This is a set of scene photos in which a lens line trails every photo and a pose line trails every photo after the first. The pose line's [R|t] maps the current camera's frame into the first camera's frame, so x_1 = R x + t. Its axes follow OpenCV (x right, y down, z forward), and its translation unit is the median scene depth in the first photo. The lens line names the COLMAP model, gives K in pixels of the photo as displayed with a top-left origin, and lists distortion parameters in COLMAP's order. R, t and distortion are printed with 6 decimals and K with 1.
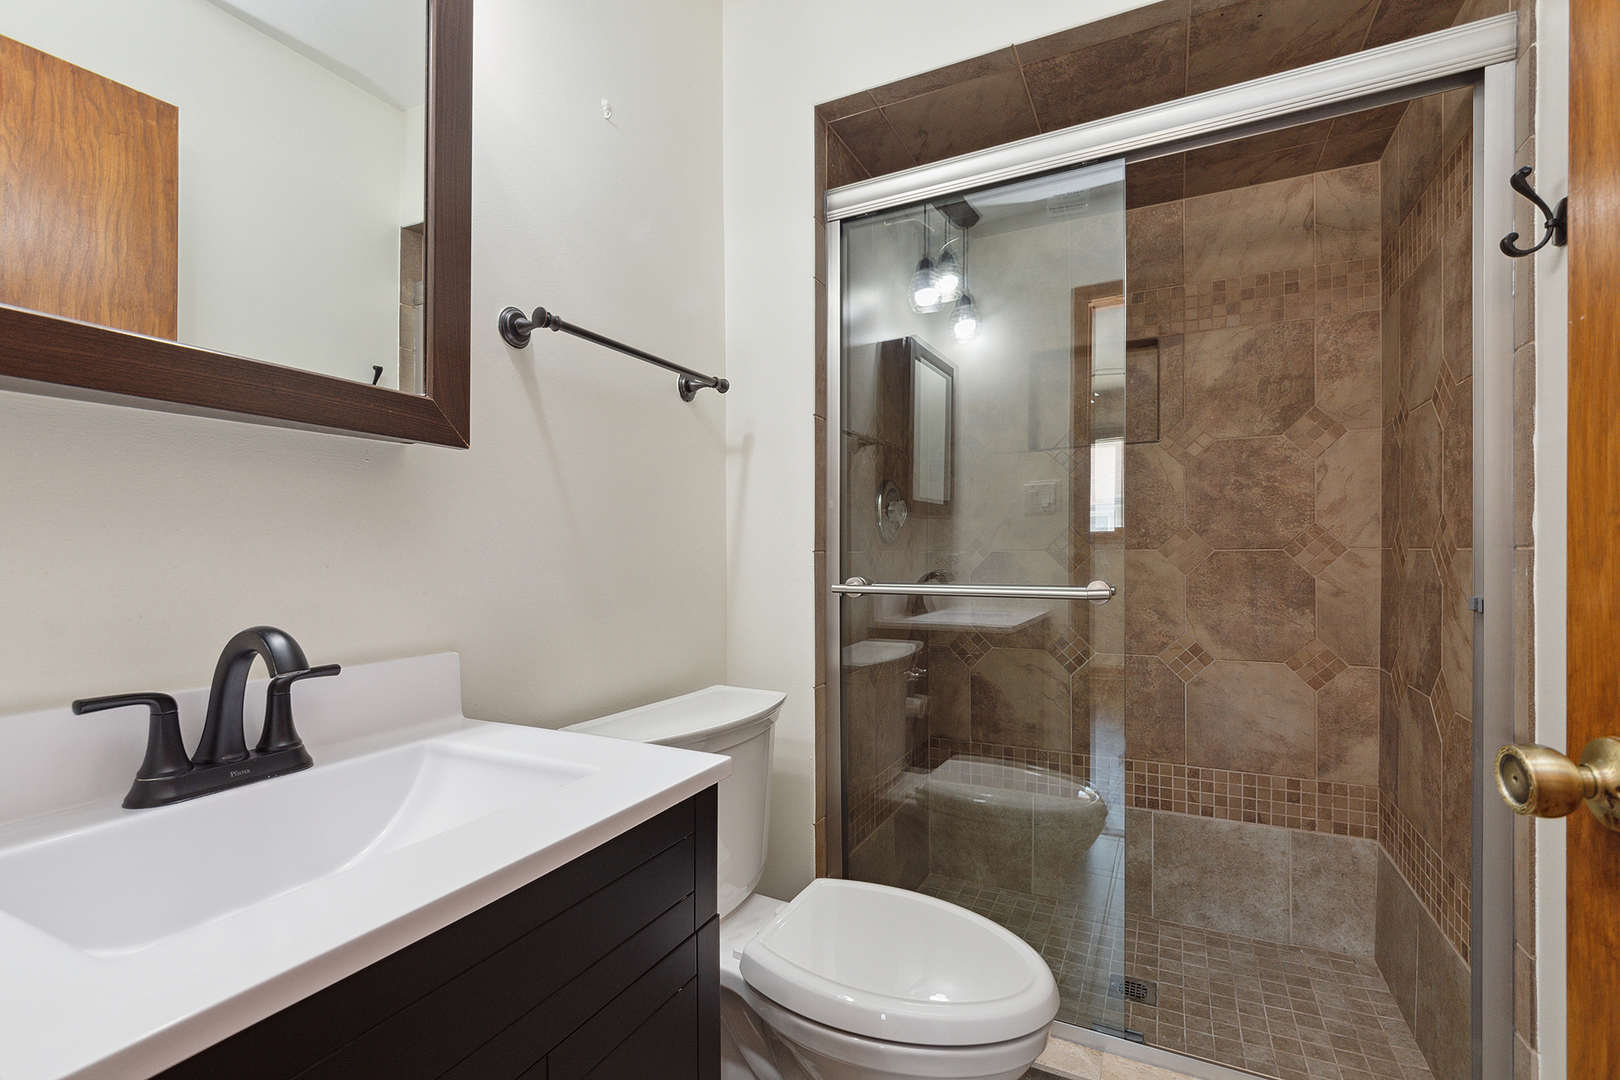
lens RADIAL K [[728.7, 0, 809.7], [0, 728.7, 543.4], [0, 0, 1]] dist [0.004999, -0.002210]
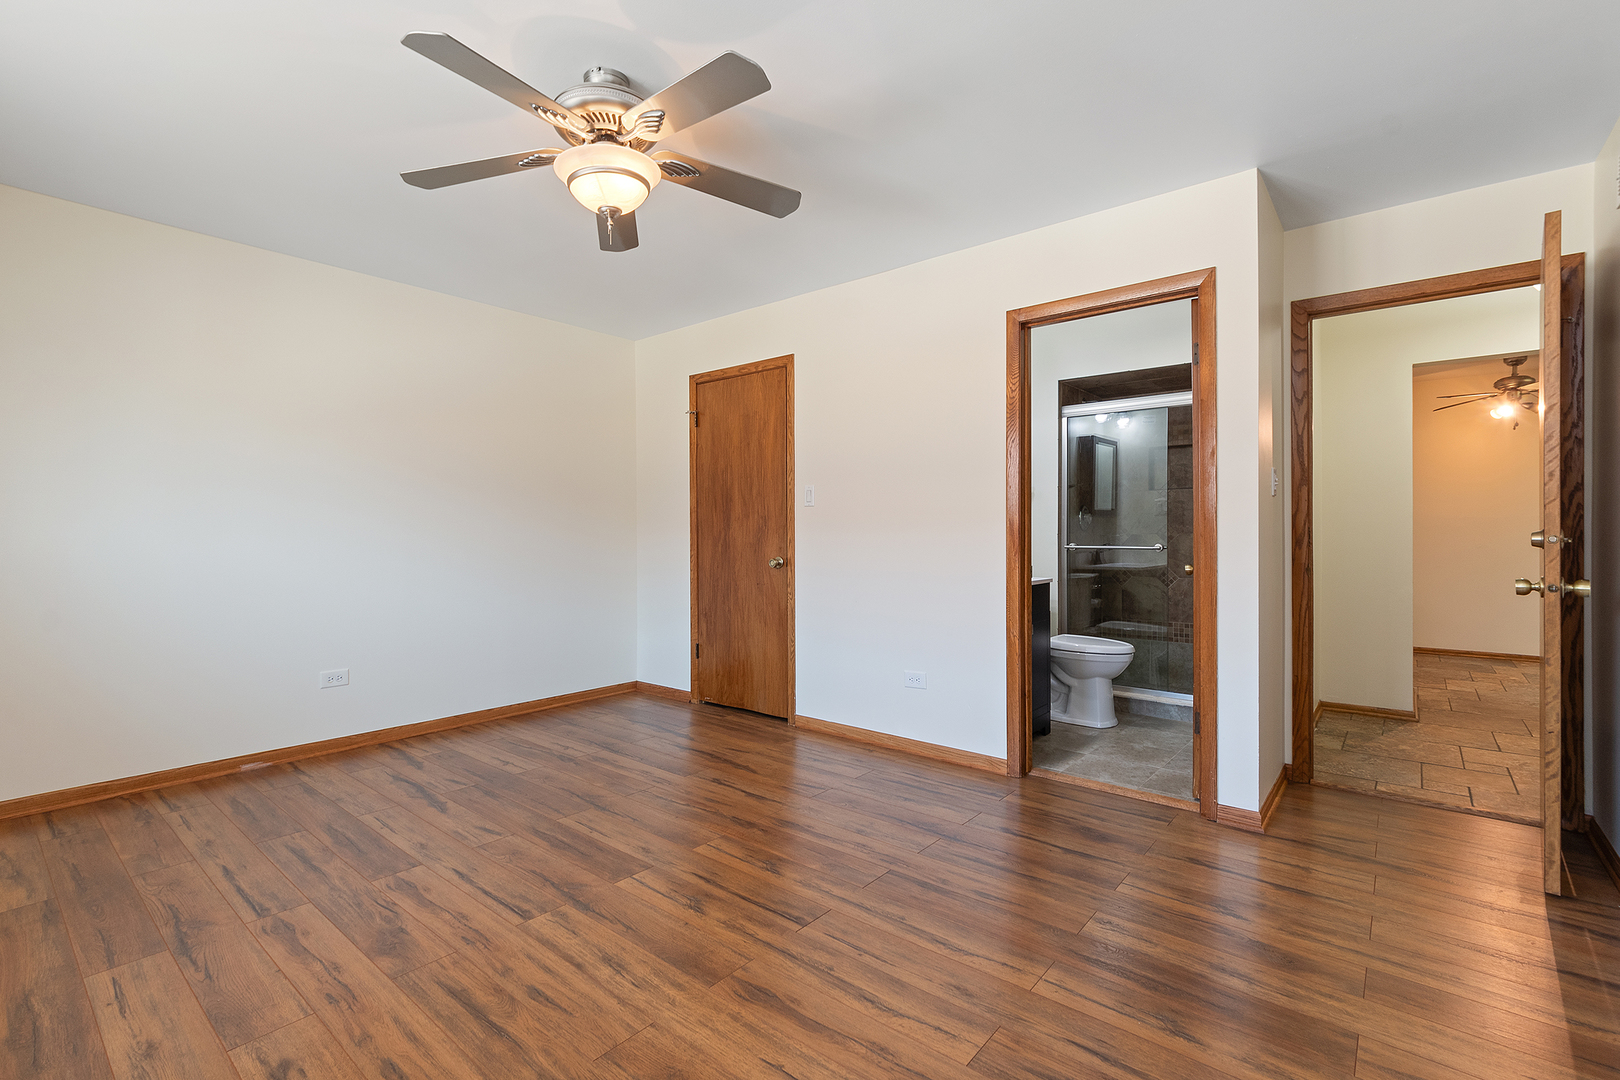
lens RADIAL K [[728.7, 0, 808.3], [0, 728.7, 534.3], [0, 0, 1]] dist [0.004999, -0.002210]
pose [[0.971878, 0.001801, -0.235477, -0.189771], [0.001198, 0.999920, 0.012593, -0.017930], [0.235481, -0.012521, 0.971798, -1.416559]]
